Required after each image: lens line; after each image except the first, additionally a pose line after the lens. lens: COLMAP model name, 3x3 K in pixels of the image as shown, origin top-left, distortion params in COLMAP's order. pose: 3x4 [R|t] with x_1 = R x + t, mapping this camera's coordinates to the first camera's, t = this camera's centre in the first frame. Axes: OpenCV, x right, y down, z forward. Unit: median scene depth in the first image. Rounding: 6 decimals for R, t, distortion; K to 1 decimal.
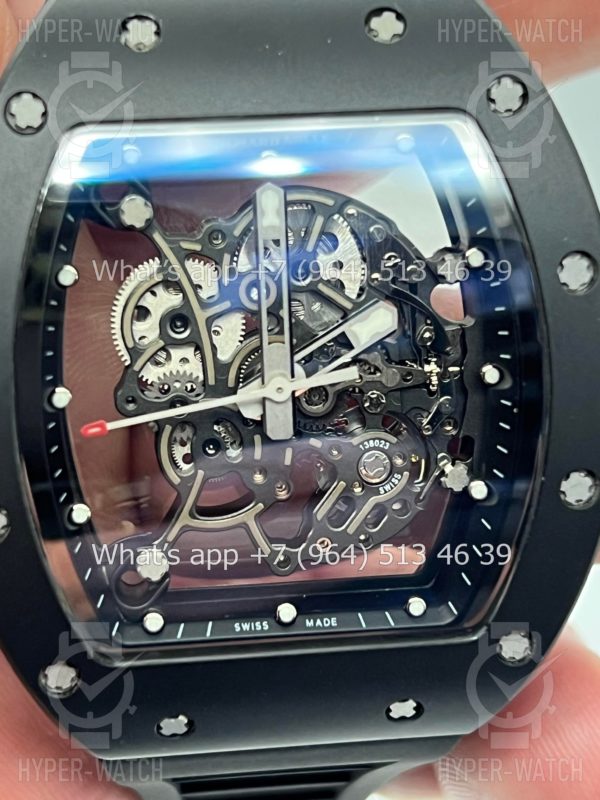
lens RADIAL K [[1904.8, 0, 300.0], [0, 1904.8, 400.0], [0, 0, 1]] dist [0.233187, -0.770290]
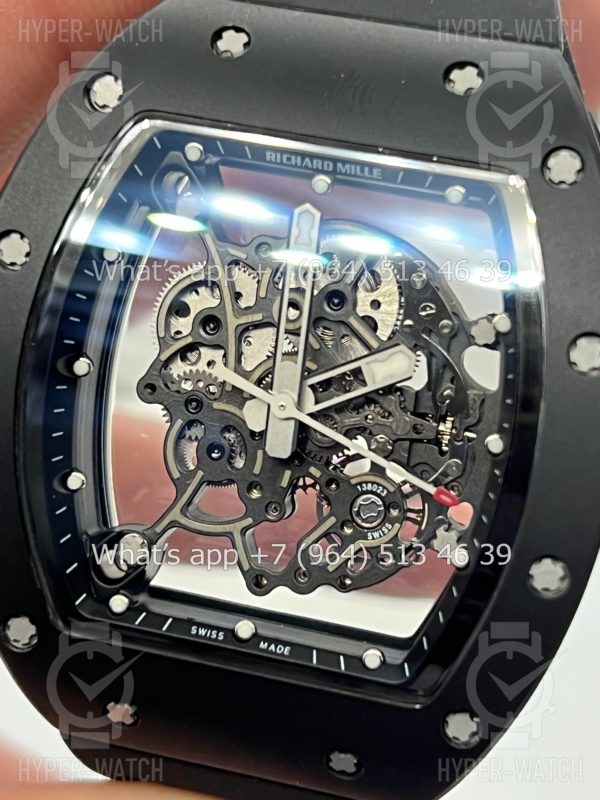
lens RADIAL K [[1904.8, 0, 300.0], [0, 1904.8, 400.0], [0, 0, 1]] dist [0.233187, -0.770290]
pose [[0.935709, 0.221600, -0.274487, 0.269550], [-0.248094, 0.966523, -0.065438, 0.053813], [0.250797, 0.129329, 0.959362, 0.031399]]
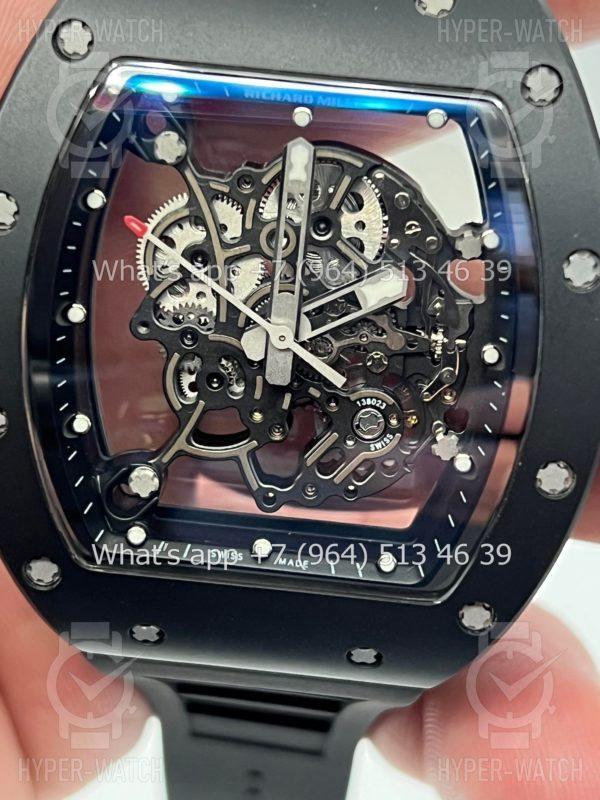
lens RADIAL K [[1904.8, 0, 300.0], [0, 1904.8, 400.0], [0, 0, 1]] dist [0.233187, -0.770290]
pose [[0.979417, 0.160287, -0.122684, 0.129065], [-0.151305, 0.985295, 0.079381, -0.054765], [0.133604, -0.059185, 0.989266, -0.026434]]
